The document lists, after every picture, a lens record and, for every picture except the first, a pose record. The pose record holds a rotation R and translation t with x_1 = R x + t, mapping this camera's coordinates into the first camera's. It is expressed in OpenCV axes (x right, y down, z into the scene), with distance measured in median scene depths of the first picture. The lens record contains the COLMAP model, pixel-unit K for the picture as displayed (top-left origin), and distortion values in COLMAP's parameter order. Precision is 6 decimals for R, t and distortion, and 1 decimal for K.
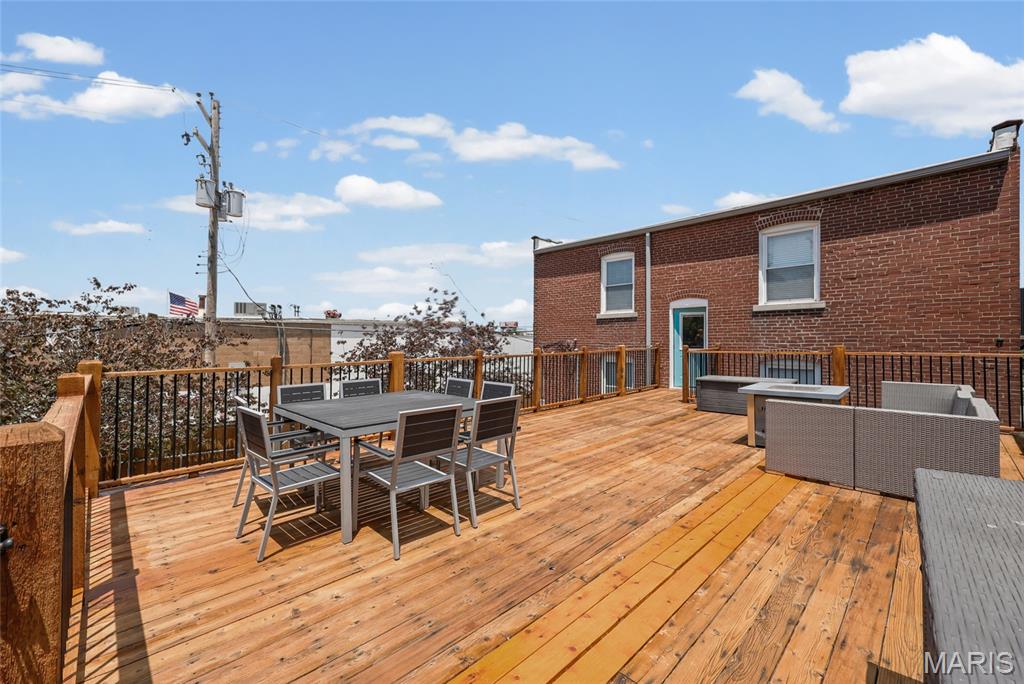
lens RADIAL K [[422.3, 0, 506.7], [0, 422.3, 338.9], [0, 0, 1]] dist [0.000706, 0.000371]
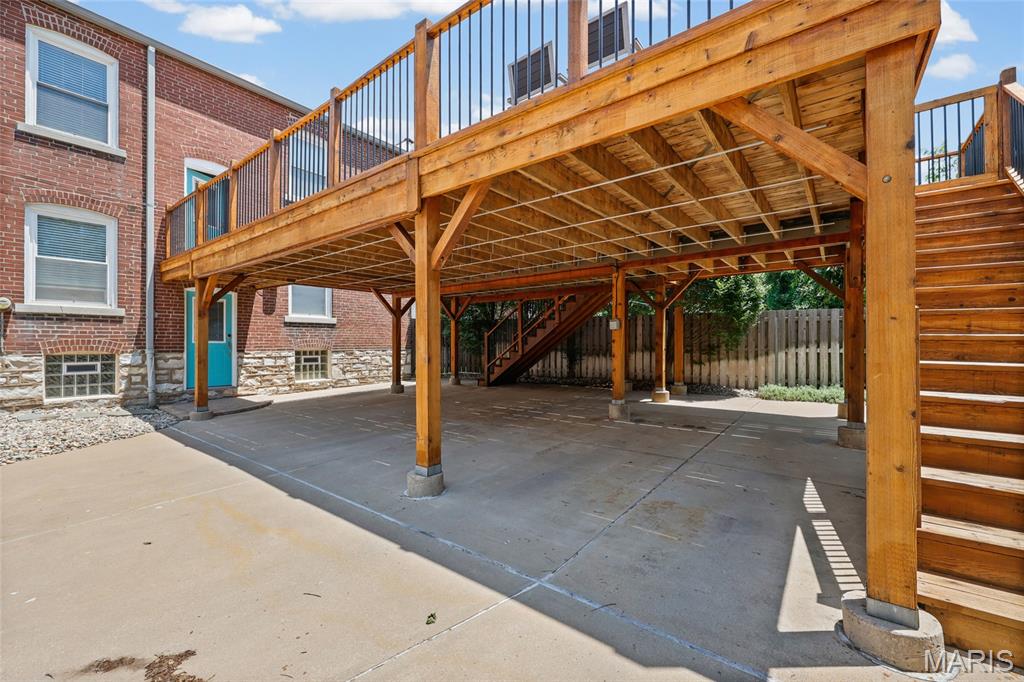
lens RADIAL K [[422.3, 0, 512.4], [0, 422.3, 342.4], [0, 0, 1]] dist [0.000706, 0.000371]
pose [[-0.132568, 0.018543, 0.991000, -0.525120], [-0.002240, 0.999817, -0.019008, 0.305929], [-0.991171, -0.004740, -0.132502, 0.572597]]
